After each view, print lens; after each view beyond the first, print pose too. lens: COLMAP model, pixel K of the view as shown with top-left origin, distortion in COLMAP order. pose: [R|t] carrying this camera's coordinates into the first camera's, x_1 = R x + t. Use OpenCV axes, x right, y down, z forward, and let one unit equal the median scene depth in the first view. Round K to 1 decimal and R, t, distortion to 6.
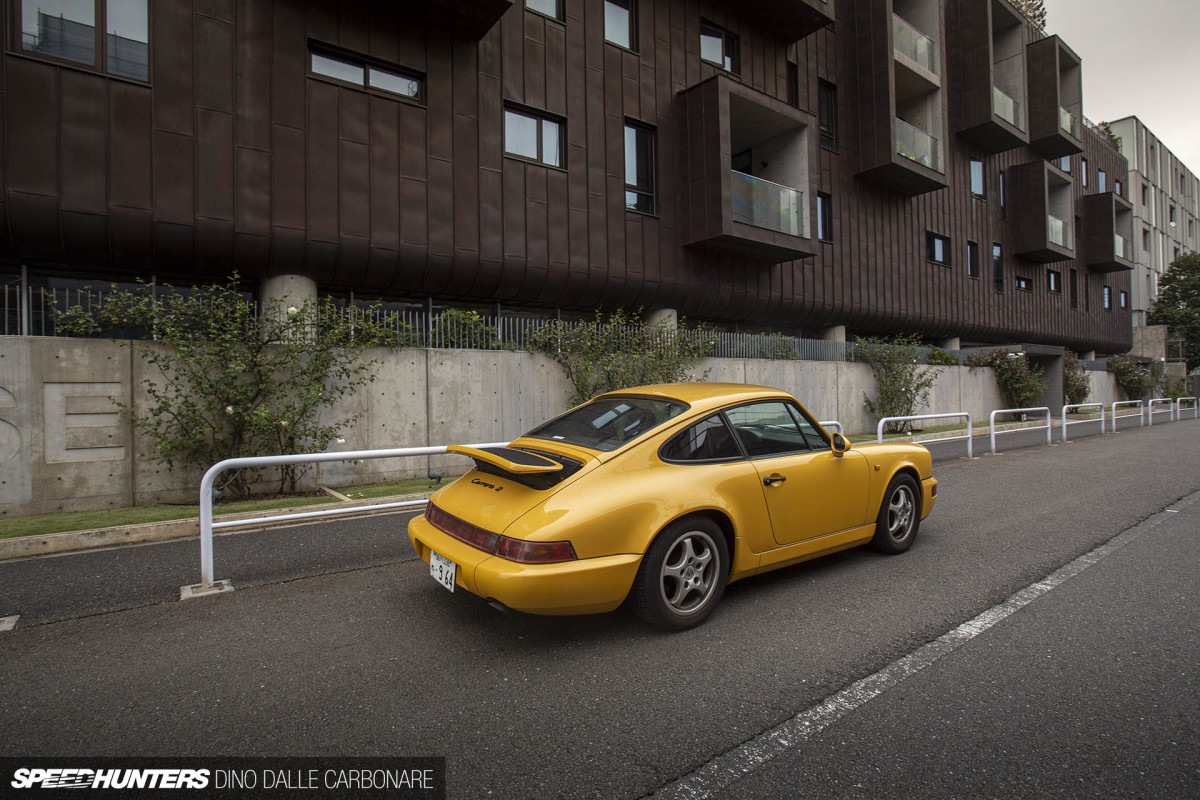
lens RADIAL K [[585.3, 0, 600.0], [0, 585.3, 400.0], [0, 0, 1]] dist [-0.045463, 0.024001]
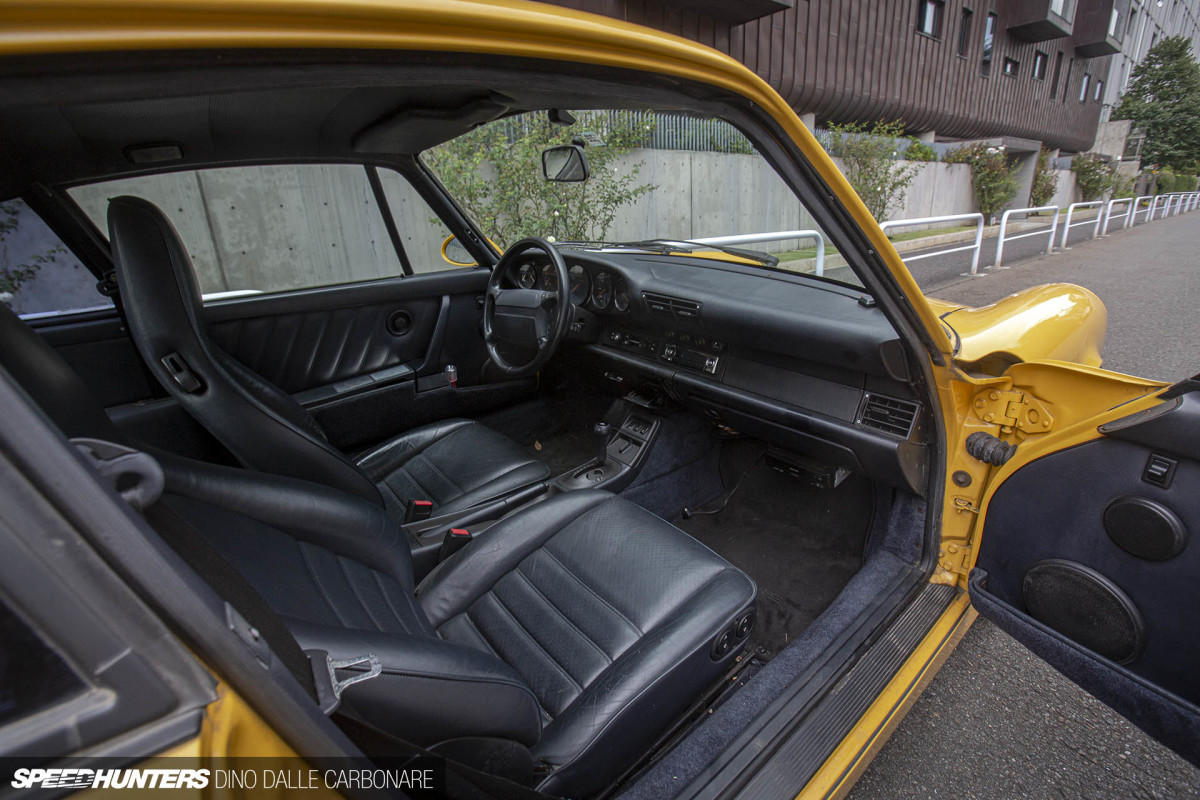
lens RADIAL K [[510.4, 0, 598.4], [0, 510.4, 383.6], [0, 0, 1]] dist [-0.019882, -0.000075]
pose [[0.998423, -0.045953, 0.032233, 0.054991], [0.033774, 0.950489, 0.308917, 0.007127], [-0.044833, -0.307342, 0.950543, 0.163784]]
